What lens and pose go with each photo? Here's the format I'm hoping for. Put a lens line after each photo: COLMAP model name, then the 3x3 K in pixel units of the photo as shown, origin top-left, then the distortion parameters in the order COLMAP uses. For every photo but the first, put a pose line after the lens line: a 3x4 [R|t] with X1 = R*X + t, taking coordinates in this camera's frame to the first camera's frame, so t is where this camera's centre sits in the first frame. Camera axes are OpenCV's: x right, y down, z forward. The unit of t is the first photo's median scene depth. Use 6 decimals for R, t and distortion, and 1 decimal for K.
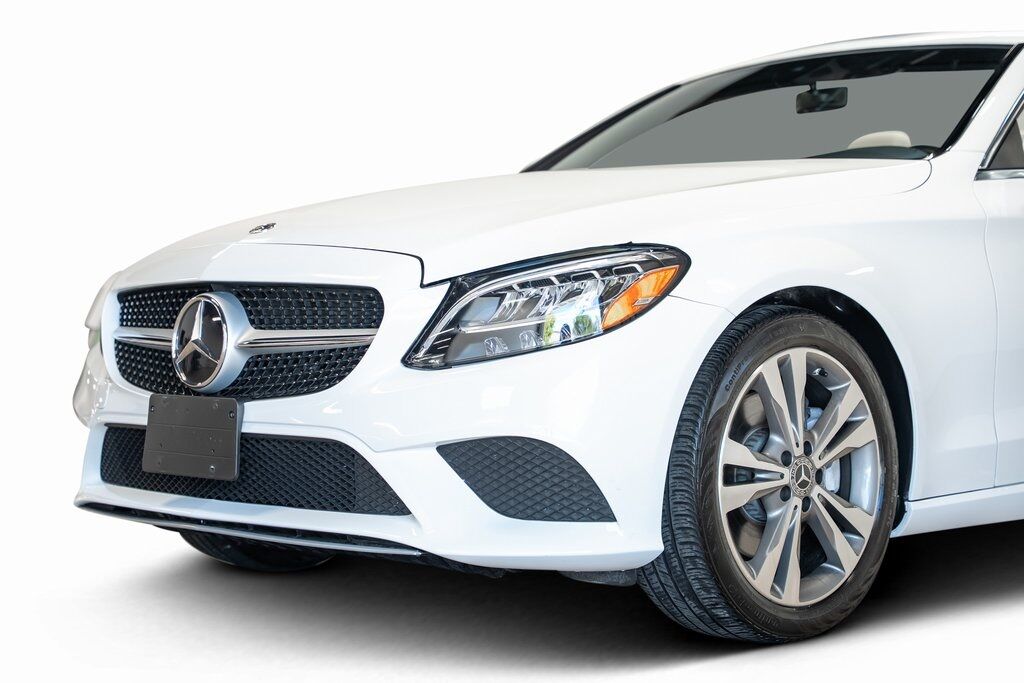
lens RADIAL K [[1923.0, 0, 513.4], [0, 1923.0, 339.6], [0, 0, 1]] dist [0.184009, 0.000000]
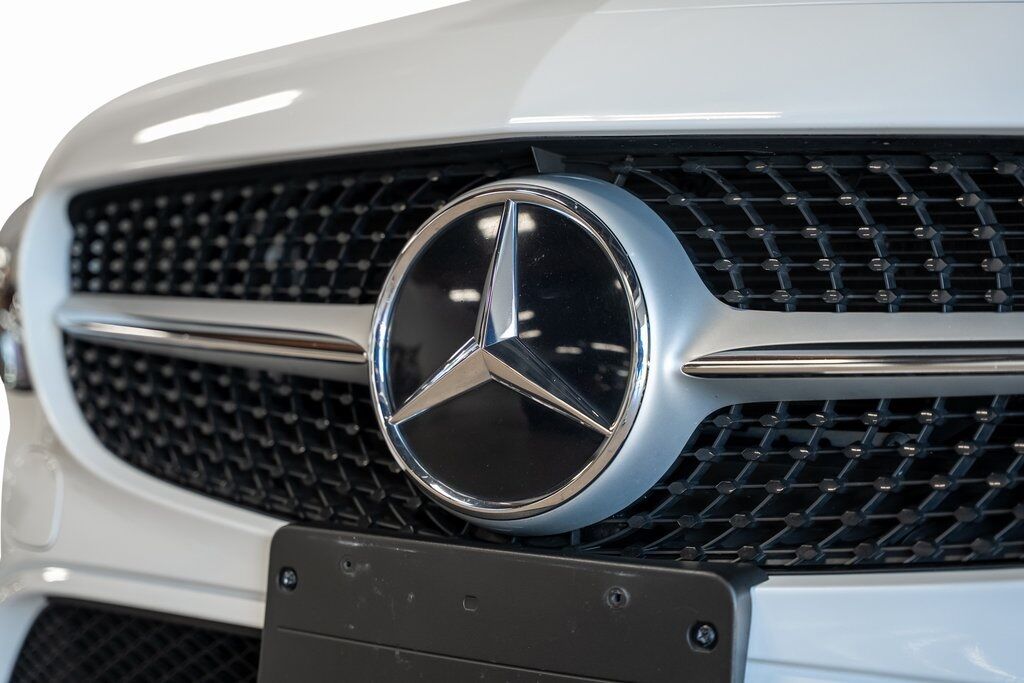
lens RADIAL K [[1866.3, 0, 511.3], [0, 1866.3, 342.5], [0, 0, 1]] dist [-0.041116, 0.000000]
pose [[0.977165, -0.013602, 0.212046, -0.214216], [0.006934, 0.999459, 0.032159, -0.008940], [-0.212368, -0.029955, 0.976731, 0.719971]]
